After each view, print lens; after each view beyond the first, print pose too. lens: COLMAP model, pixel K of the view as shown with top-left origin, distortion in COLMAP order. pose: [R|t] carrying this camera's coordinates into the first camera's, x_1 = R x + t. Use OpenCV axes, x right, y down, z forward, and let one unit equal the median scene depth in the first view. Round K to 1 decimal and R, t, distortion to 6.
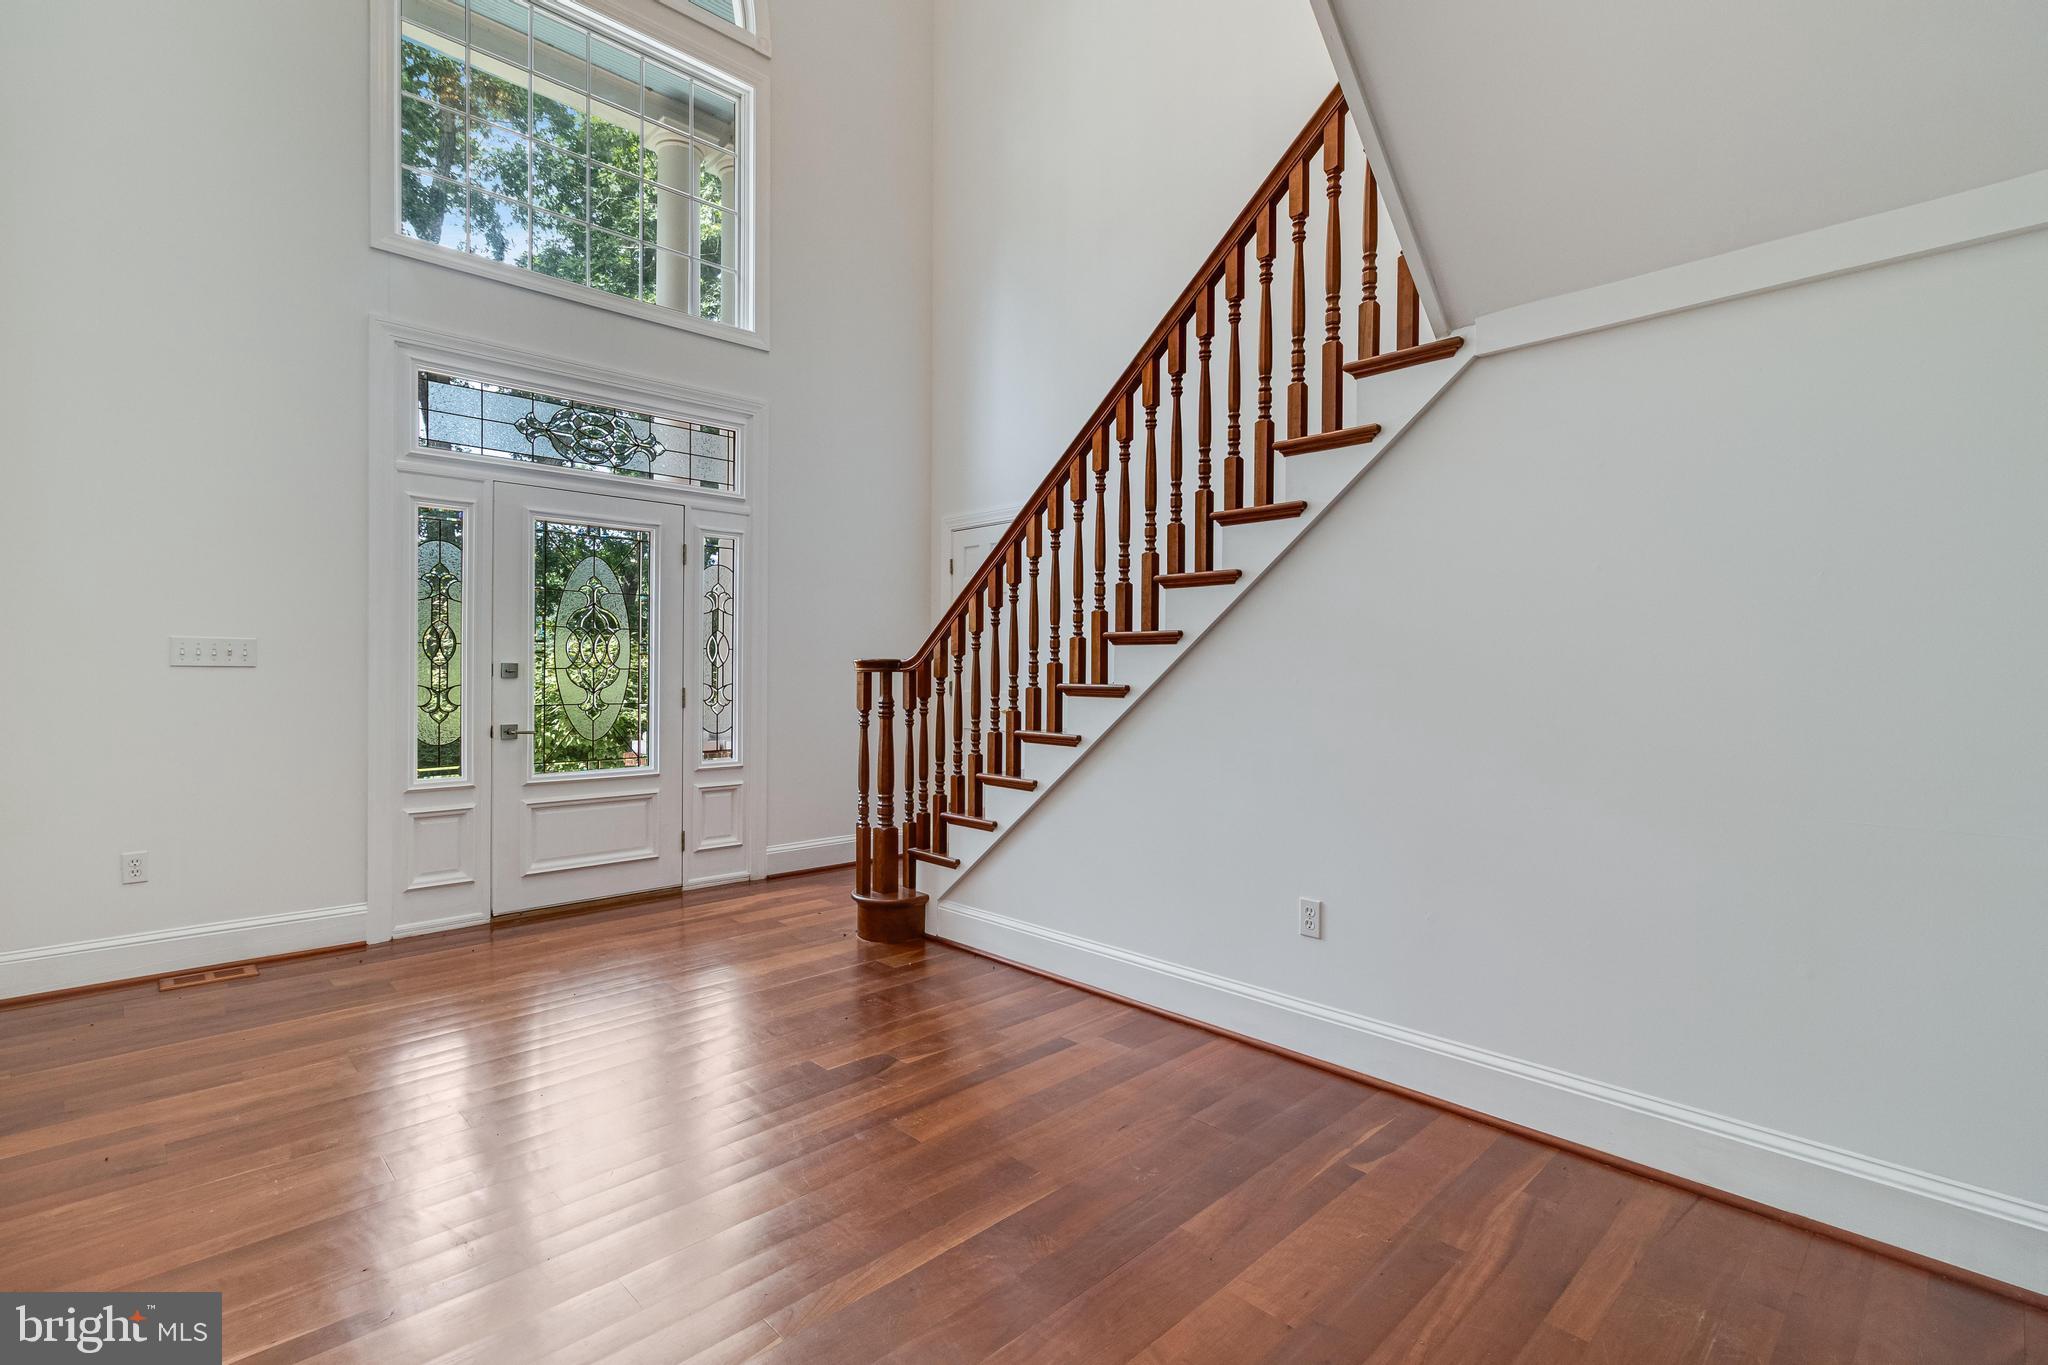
lens RADIAL K [[949.1, 0, 1025.7], [0, 949.1, 679.0], [0, 0, 1]] dist [-0.000483, 0.000096]
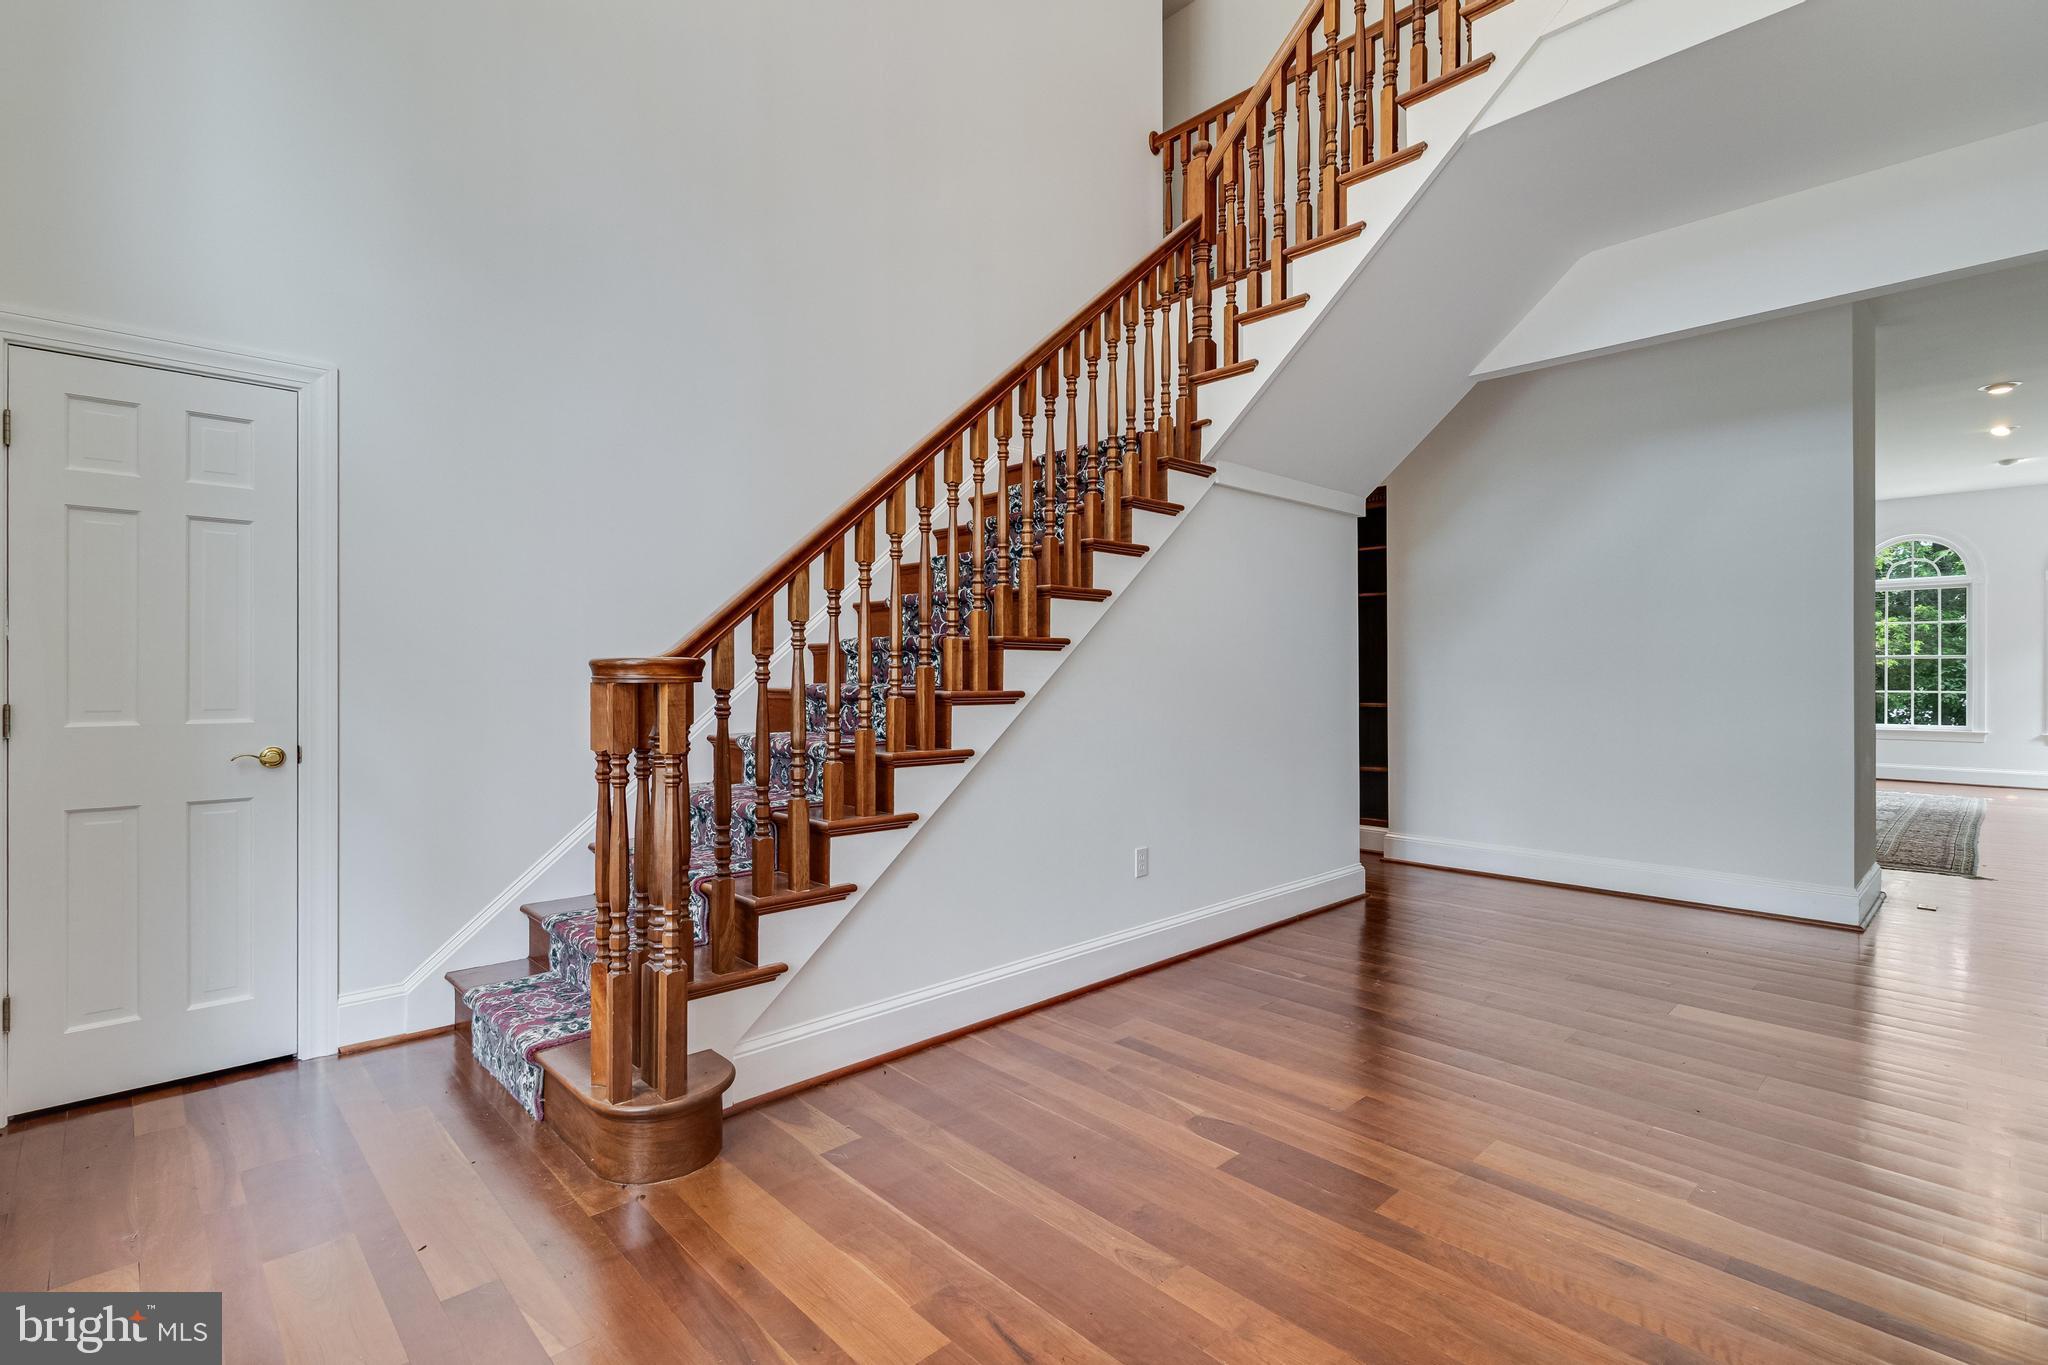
lens RADIAL K [[949.1, 0, 1024.7], [0, 949.1, 675.6], [0, 0, 1]] dist [-0.000483, 0.000096]
pose [[0.001392, 0.004439, 0.999989, -0.905575], [0.019700, 0.999796, -0.004466, -0.004331], [-0.999805, 0.019706, 0.001304, 1.026321]]
